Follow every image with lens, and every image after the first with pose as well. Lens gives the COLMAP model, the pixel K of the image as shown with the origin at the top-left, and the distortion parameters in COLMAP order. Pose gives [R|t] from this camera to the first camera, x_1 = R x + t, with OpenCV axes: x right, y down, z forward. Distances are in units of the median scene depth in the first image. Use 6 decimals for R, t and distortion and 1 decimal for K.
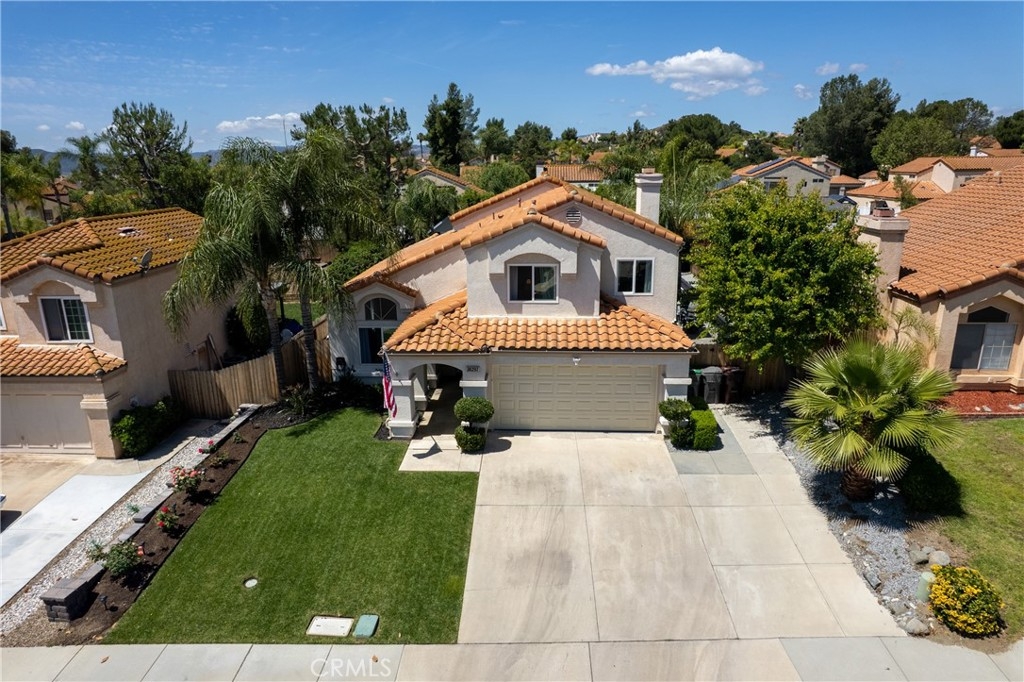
lens RADIAL K [[655.7, 0, 509.0], [0, 655.7, 351.7], [0, 0, 1]] dist [-0.084107, 0.078272]
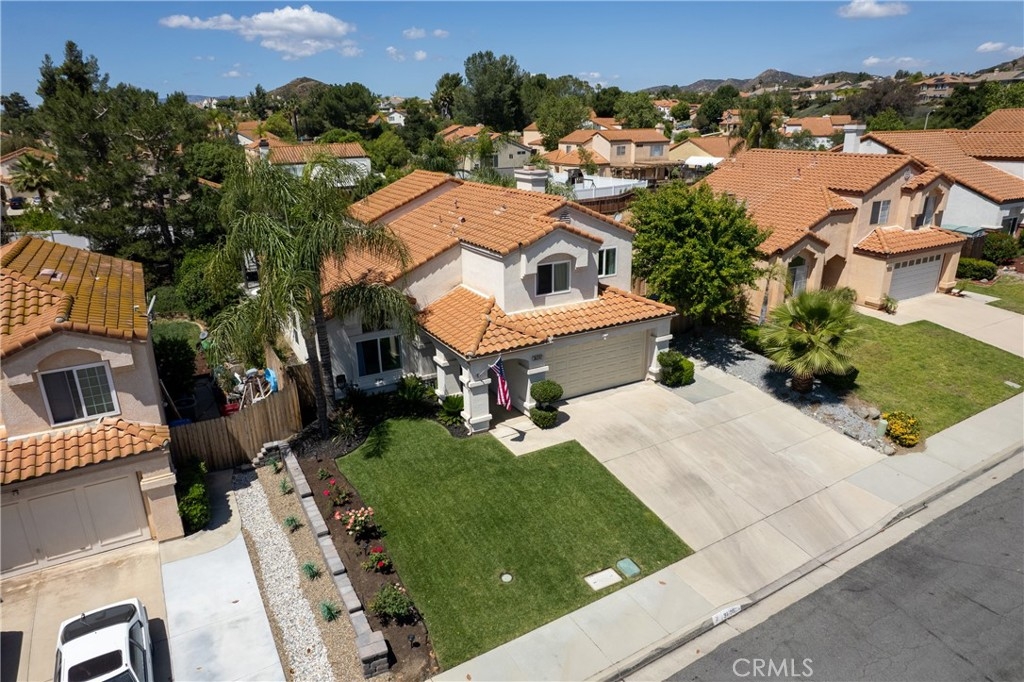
lens RADIAL K [[655.7, 0, 509.0], [0, 655.7, 351.7], [0, 0, 1]] dist [-0.084107, 0.078272]
pose [[0.844618, -0.182179, 0.503419, -0.648435], [0.154938, 0.983261, 0.095877, -0.098814], [-0.512459, -0.002981, 0.858706, 0.018971]]
